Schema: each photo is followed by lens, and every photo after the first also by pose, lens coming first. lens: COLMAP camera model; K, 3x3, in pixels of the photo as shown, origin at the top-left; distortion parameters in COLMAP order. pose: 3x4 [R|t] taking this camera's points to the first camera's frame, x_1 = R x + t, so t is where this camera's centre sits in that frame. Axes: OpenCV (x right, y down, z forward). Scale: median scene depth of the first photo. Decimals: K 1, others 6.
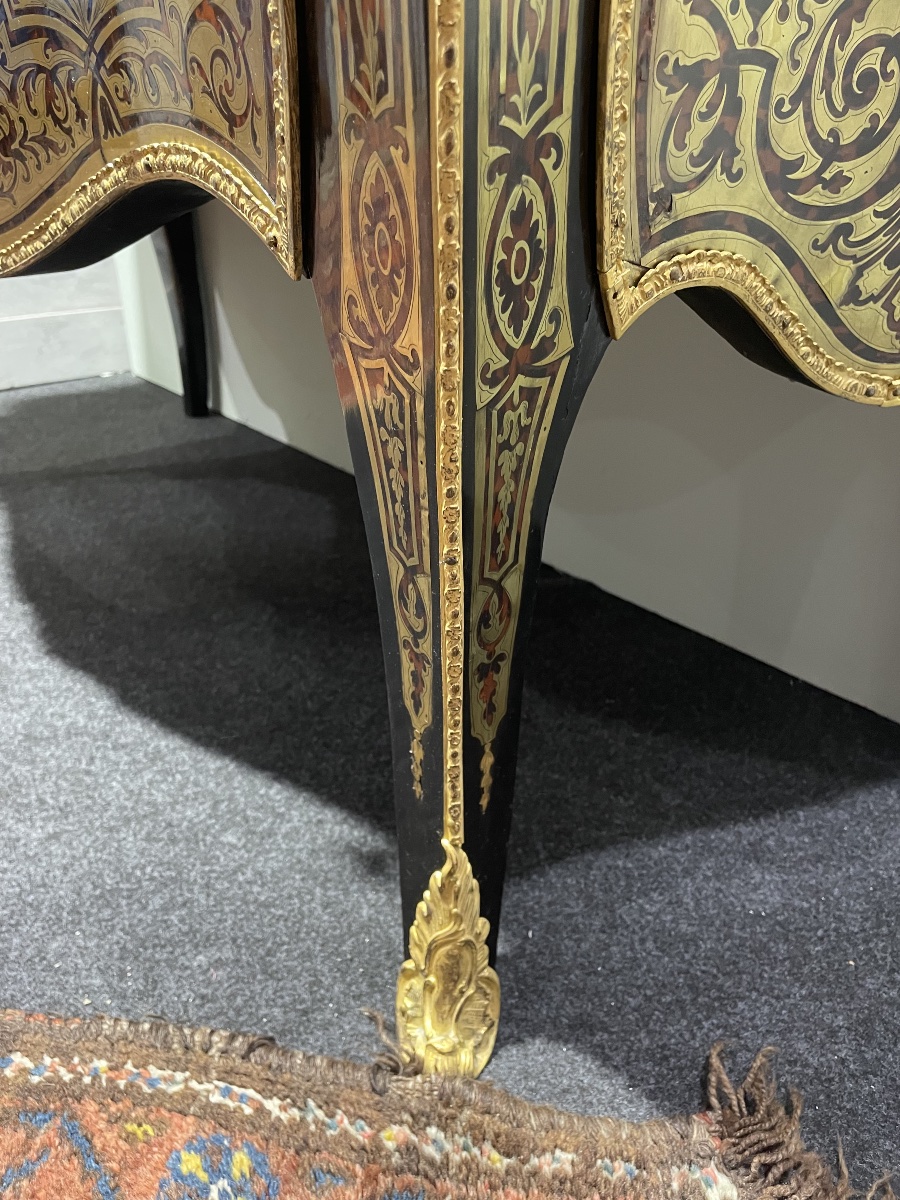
lens RADIAL K [[923.7, 0, 444.8], [0, 923.7, 606.8], [0, 0, 1]] dist [0.081107, -0.120066]
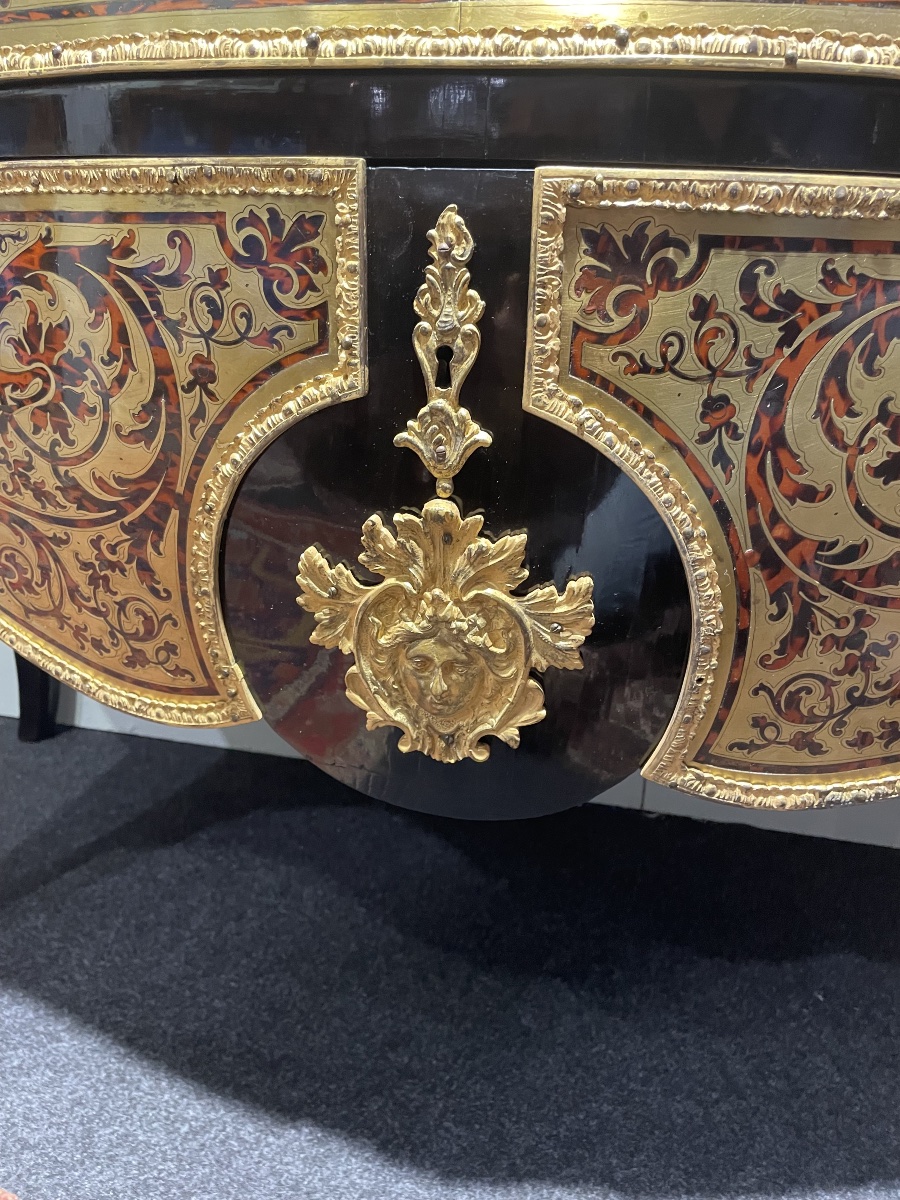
lens RADIAL K [[927.1, 0, 443.1], [0, 927.1, 601.3], [0, 0, 1]] dist [0.082132, -0.121116]
pose [[0.785356, -0.193289, 0.588095, -1.411236], [0.254636, 0.966780, -0.022296, -0.687363], [-0.564249, 0.167260, 0.808485, 0.588370]]
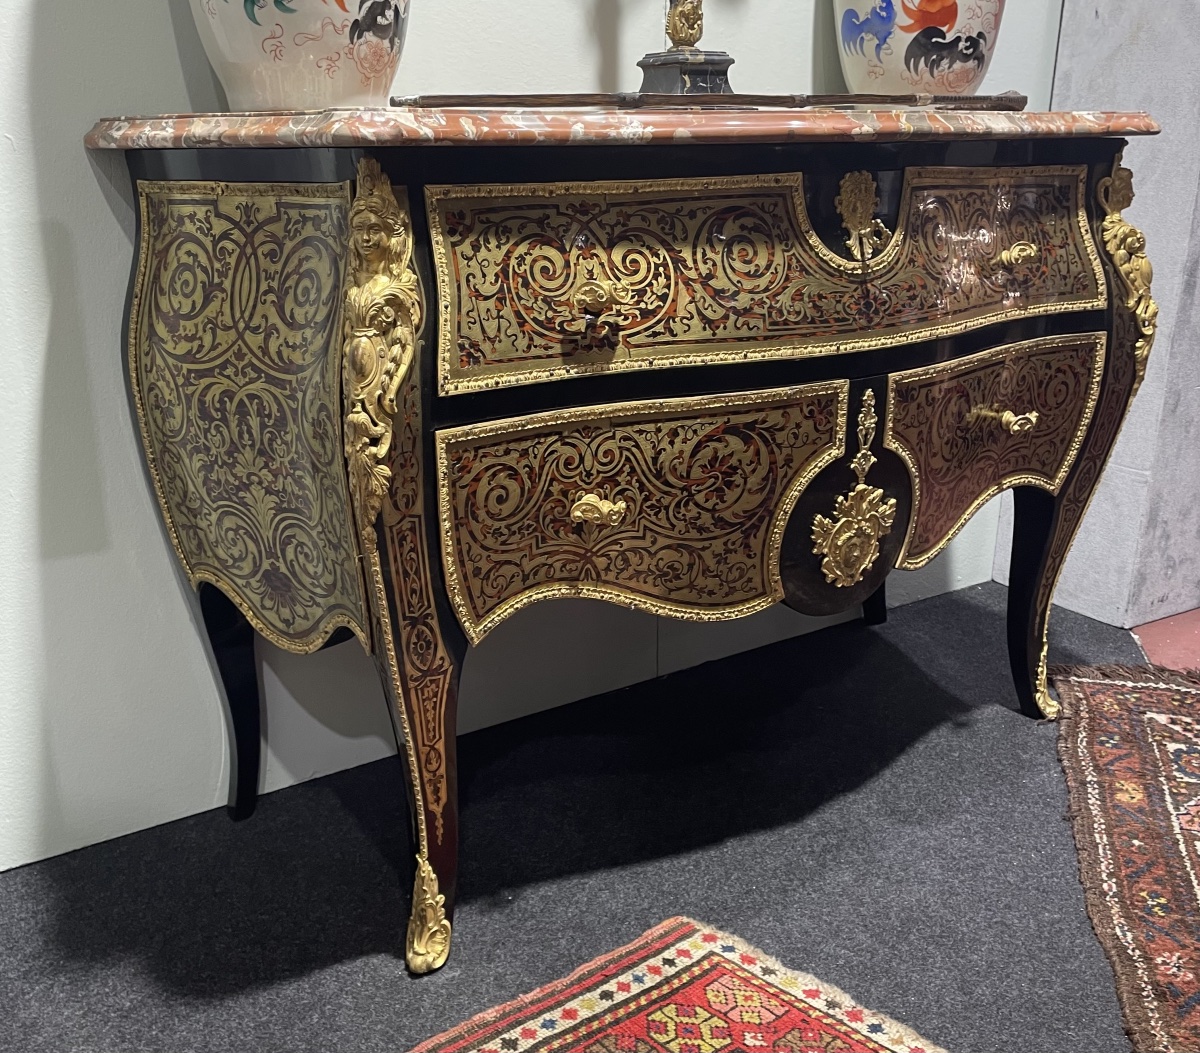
lens RADIAL K [[1209.9, 0, 597.5], [0, 1209.9, 587.5], [0, 0, 1]] dist [0.110454, -0.163314]
pose [[0.089586, -0.338951, 0.936529, -3.911392], [0.468392, 0.844176, 0.260721, -1.680490], [-0.878967, 0.415306, 0.234388, 1.216908]]
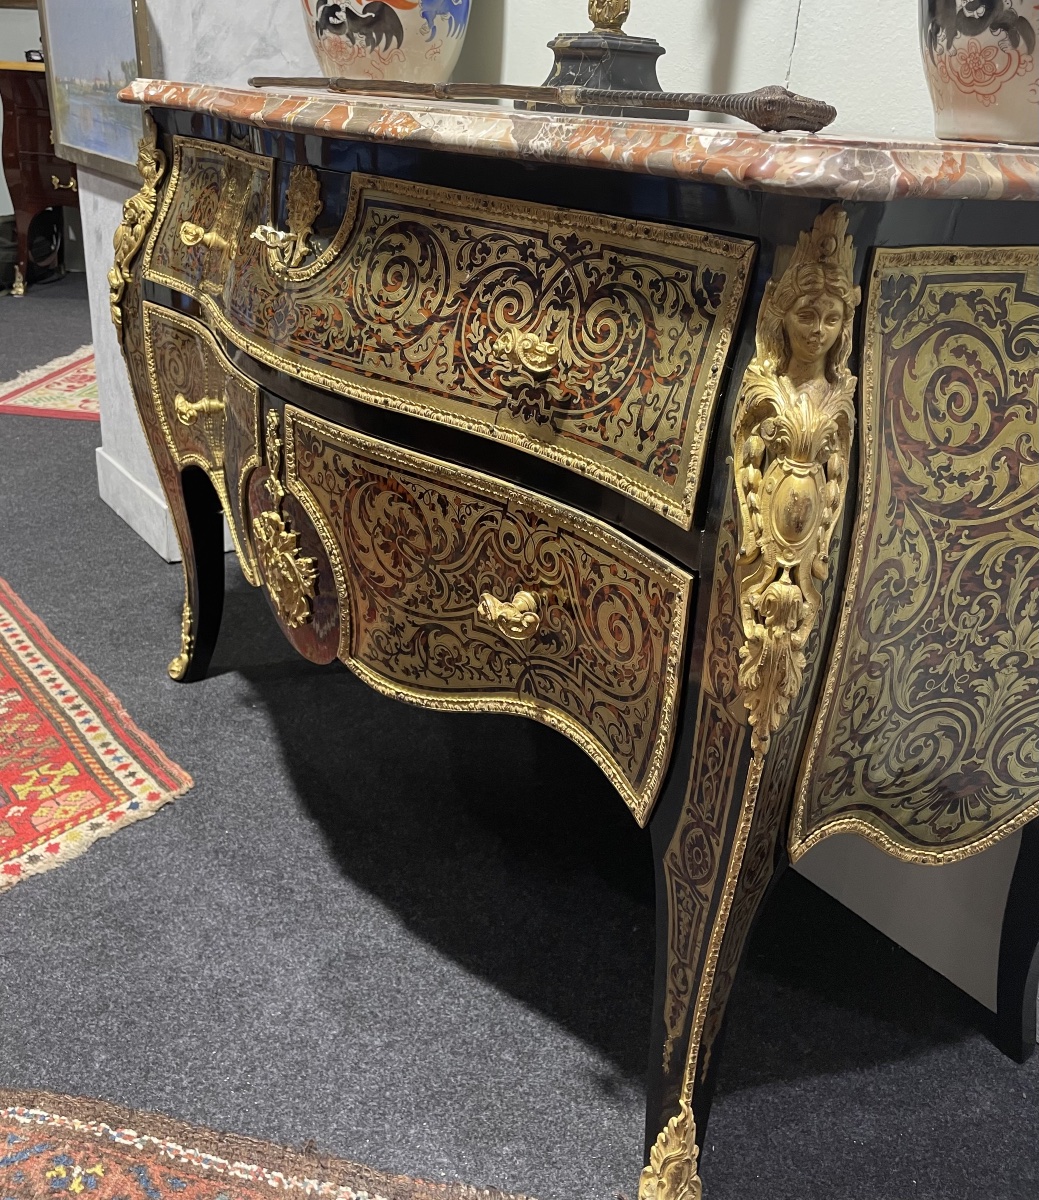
lens RADIAL K [[1066.5, 0, 524.9], [0, 1066.5, 500.2], [0, 0, 1]] dist [0.095454, -0.123137]
pose [[0.997466, 0.070504, -0.009531, -0.336111], [-0.071142, 0.989806, -0.123384, -0.567226], [0.000734, 0.123750, 0.992313, -1.121660]]
